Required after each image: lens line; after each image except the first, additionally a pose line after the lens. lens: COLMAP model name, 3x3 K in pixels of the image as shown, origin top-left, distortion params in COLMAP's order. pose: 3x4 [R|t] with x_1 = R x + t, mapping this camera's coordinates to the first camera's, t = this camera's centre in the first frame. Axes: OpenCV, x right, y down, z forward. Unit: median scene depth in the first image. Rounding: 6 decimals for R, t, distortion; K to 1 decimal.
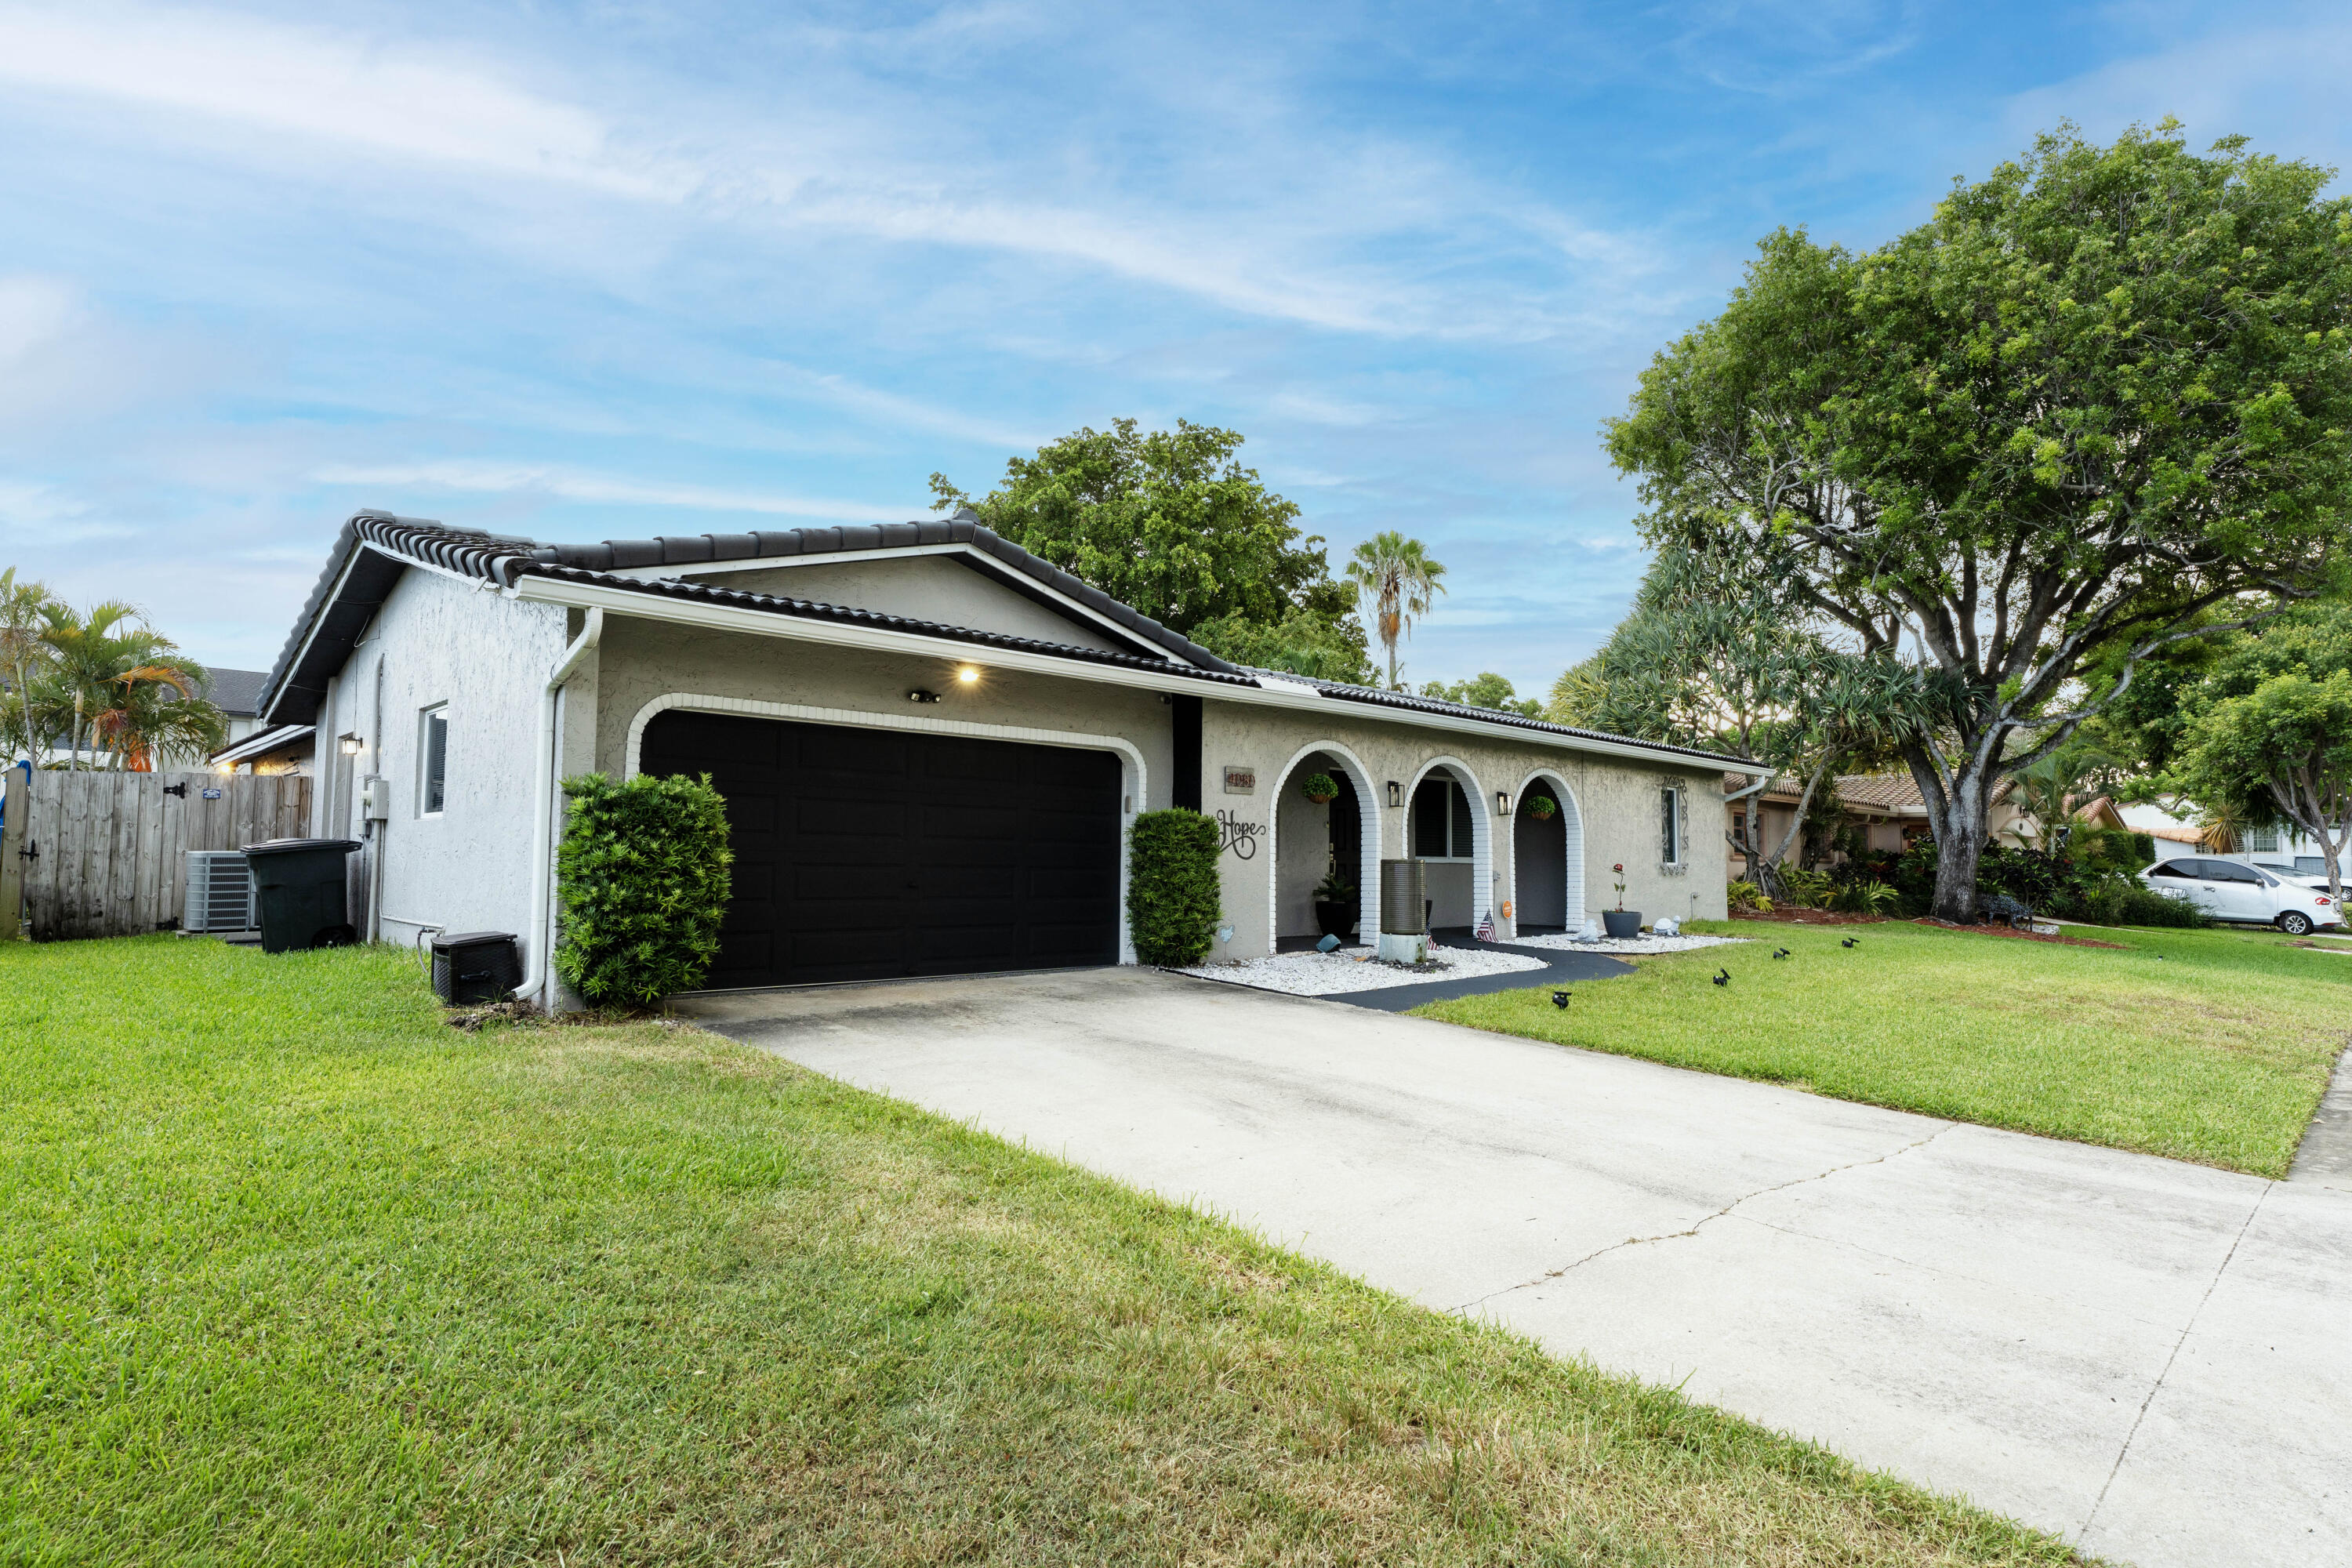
lens RADIAL K [[1223.4, 0, 1176.0], [0, 1223.4, 784.0], [0, 0, 1]] dist [0.001690, 0.000524]
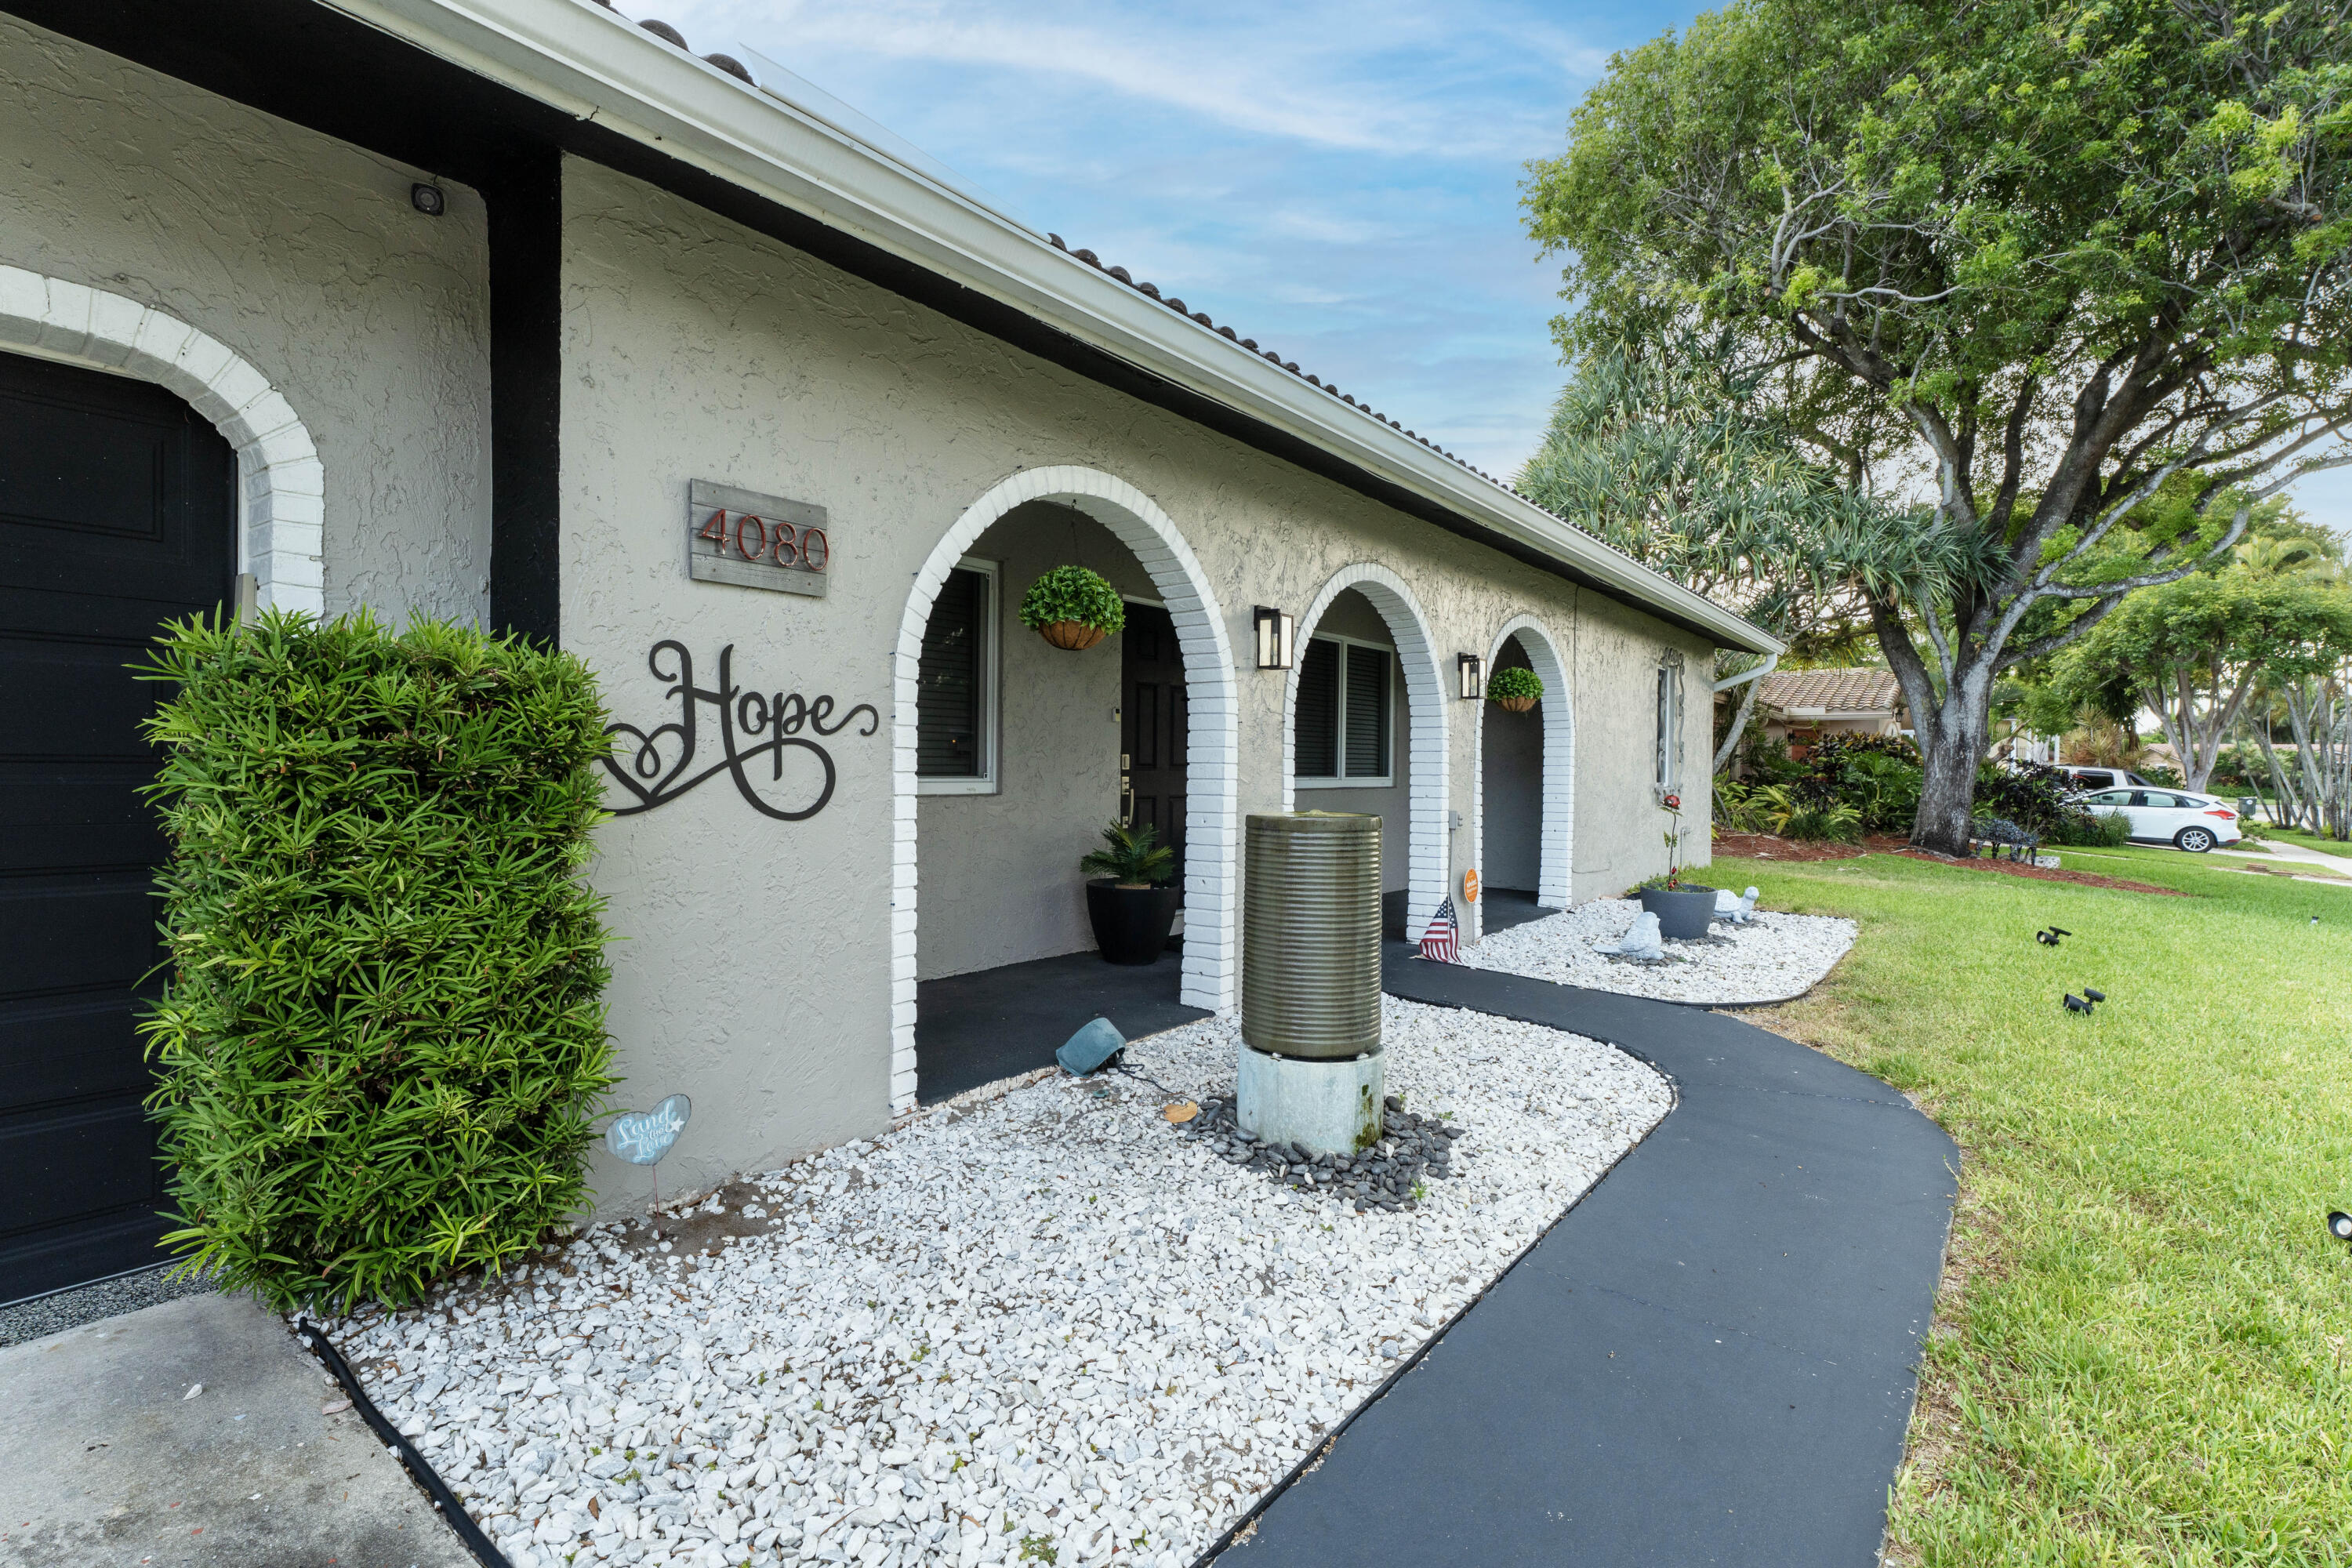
lens RADIAL K [[1103.7, 0, 1176.0], [0, 1103.7, 784.0], [0, 0, 1]] dist [0.001468, 0.000095]
pose [[0.990476, 0.001753, 0.137677, 0.085505], [-0.013708, 0.996206, 0.085935, 0.022575], [-0.137004, -0.087003, 0.986742, 0.561480]]
